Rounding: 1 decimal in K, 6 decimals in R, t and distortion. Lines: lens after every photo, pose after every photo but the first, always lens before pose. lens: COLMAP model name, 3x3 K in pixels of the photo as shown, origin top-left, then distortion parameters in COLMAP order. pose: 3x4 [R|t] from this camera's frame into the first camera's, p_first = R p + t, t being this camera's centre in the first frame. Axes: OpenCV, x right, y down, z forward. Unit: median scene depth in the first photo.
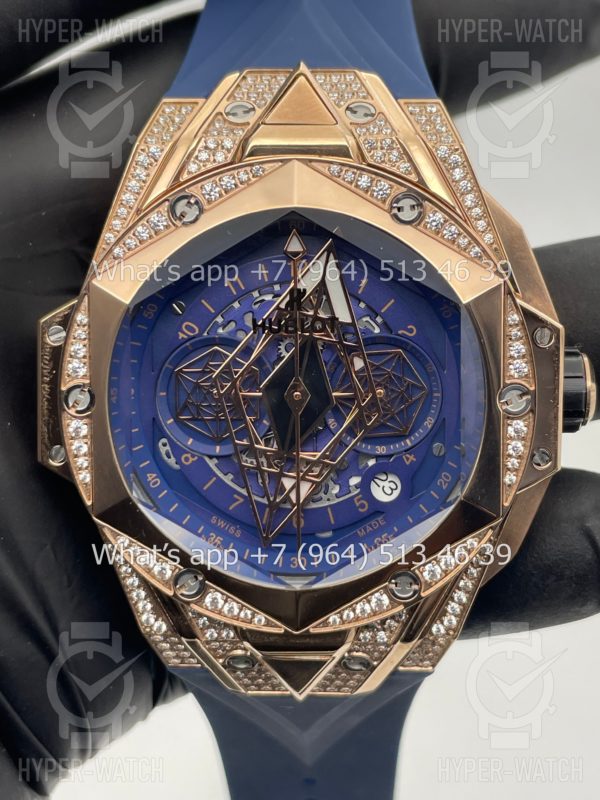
lens RADIAL K [[1218.5, 0, 302.8], [0, 1218.5, 396.5], [0, 0, 1]] dist [0.174857, 0.000000]
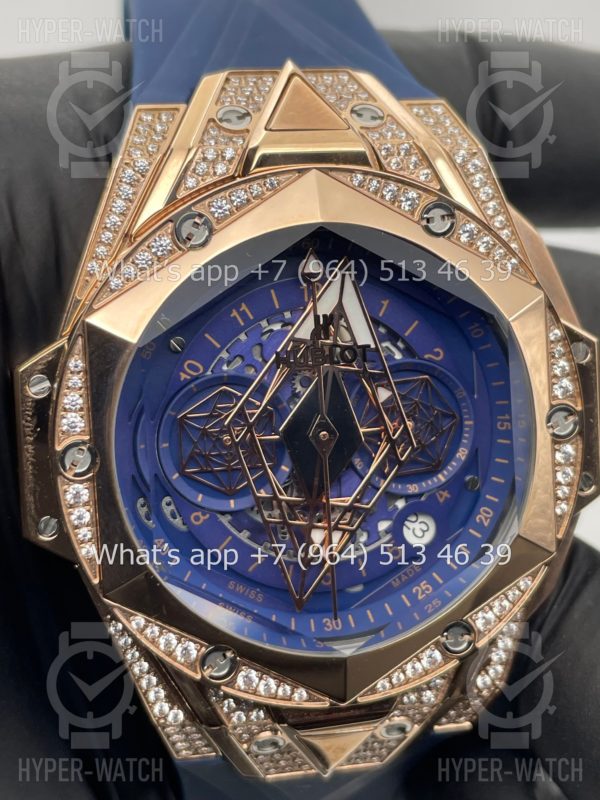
lens RADIAL K [[1218.5, 0, 298.2], [0, 1218.5, 403.7], [0, 0, 1]] dist [0.174857, 0.000000]
pose [[0.974387, -0.070687, 0.213477, -0.208497], [0.073703, 0.997261, -0.006193, -0.019463], [-0.212455, 0.021768, 0.976928, 0.138791]]
